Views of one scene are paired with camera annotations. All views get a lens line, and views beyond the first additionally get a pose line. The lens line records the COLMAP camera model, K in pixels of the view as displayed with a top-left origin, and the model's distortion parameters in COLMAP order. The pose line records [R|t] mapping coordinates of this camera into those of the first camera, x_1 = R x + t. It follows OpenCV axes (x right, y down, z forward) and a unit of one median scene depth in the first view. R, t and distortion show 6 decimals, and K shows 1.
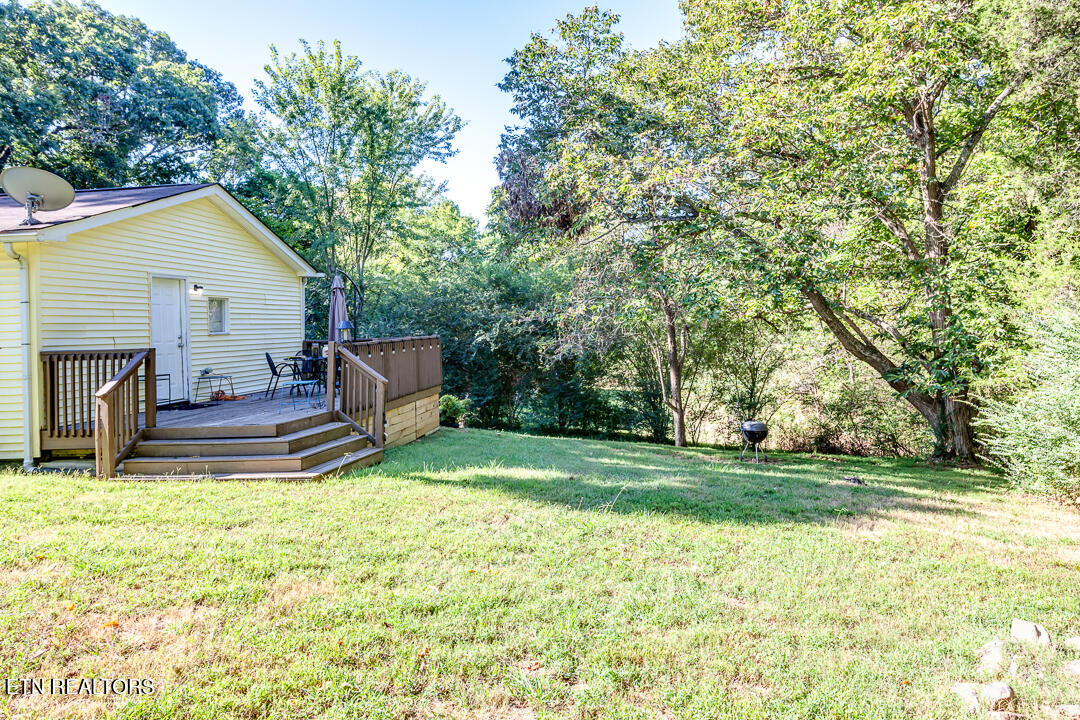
lens RADIAL K [[762.3, 0, 586.9], [0, 762.3, 290.4], [0, 0, 1]] dist [-0.004432, 0.003700]
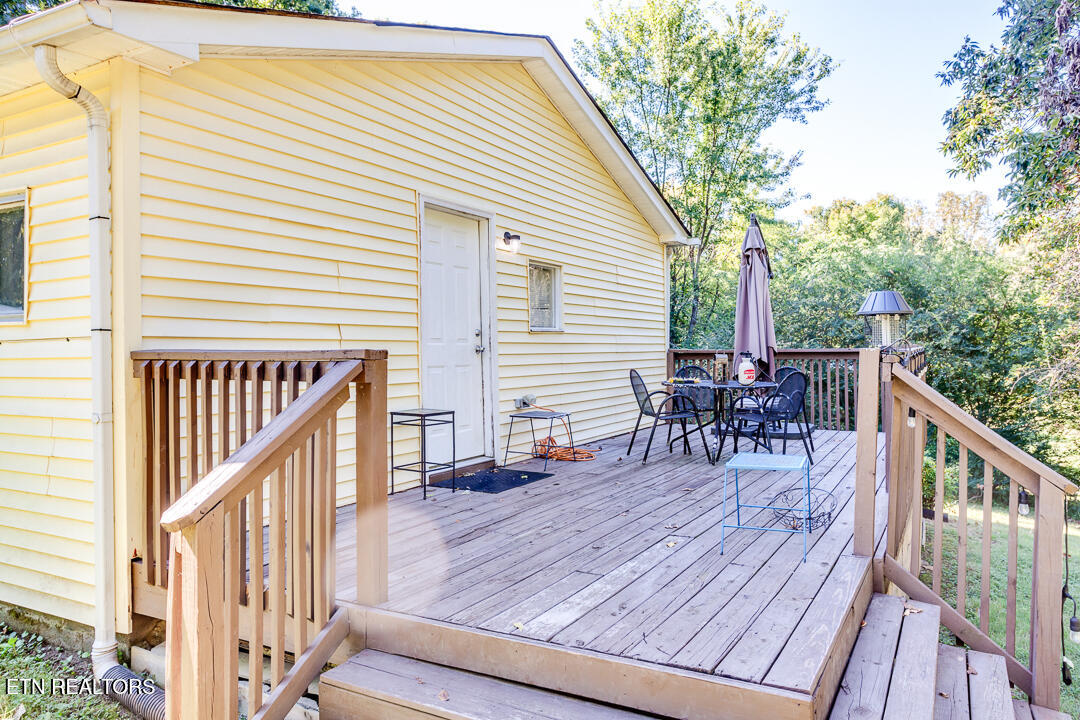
lens RADIAL K [[739.6, 0, 567.1], [0, 739.6, 330.6], [0, 0, 1]] dist [-0.034180, 0.063746]
pose [[0.921037, 0.017191, -0.389097, -0.127639], [-0.005755, 0.999517, 0.030536, 0.019550], [0.389434, -0.025886, 0.920691, 0.251749]]
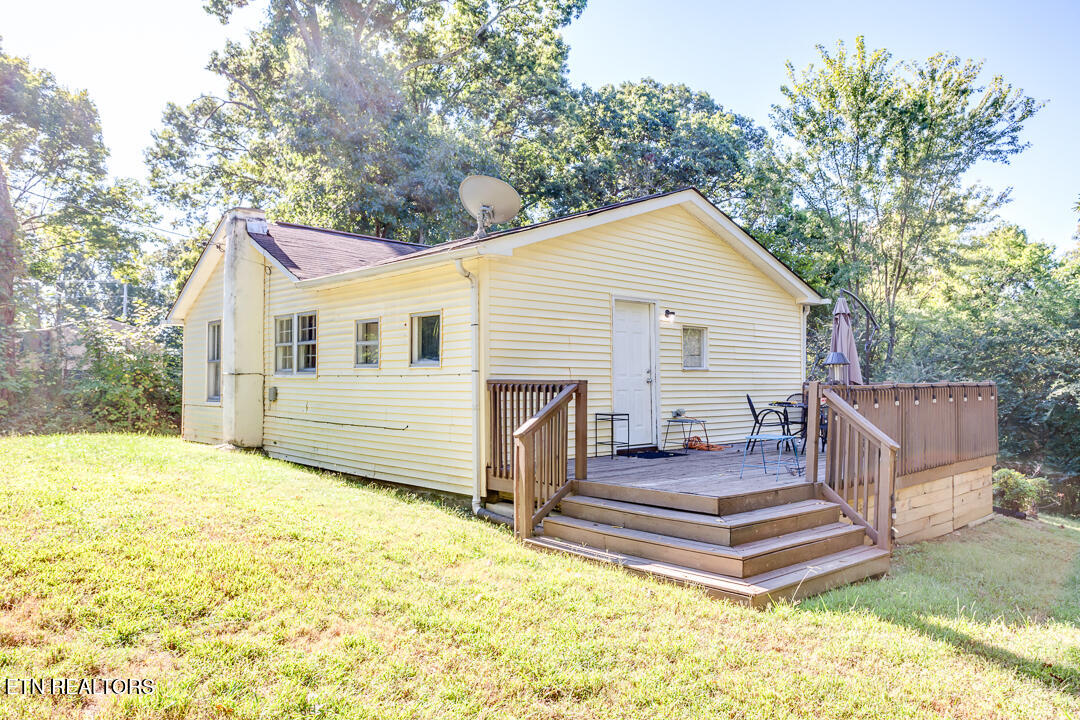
lens RADIAL K [[754.8, 0, 554.4], [0, 754.8, 359.7], [0, 0, 1]] dist [-0.029929, 0.073811]
pose [[0.750546, 0.017594, -0.660584, -0.024180], [0.001374, 0.999602, 0.028185, 0.010716], [0.660817, -0.022062, 0.750223, 0.129972]]
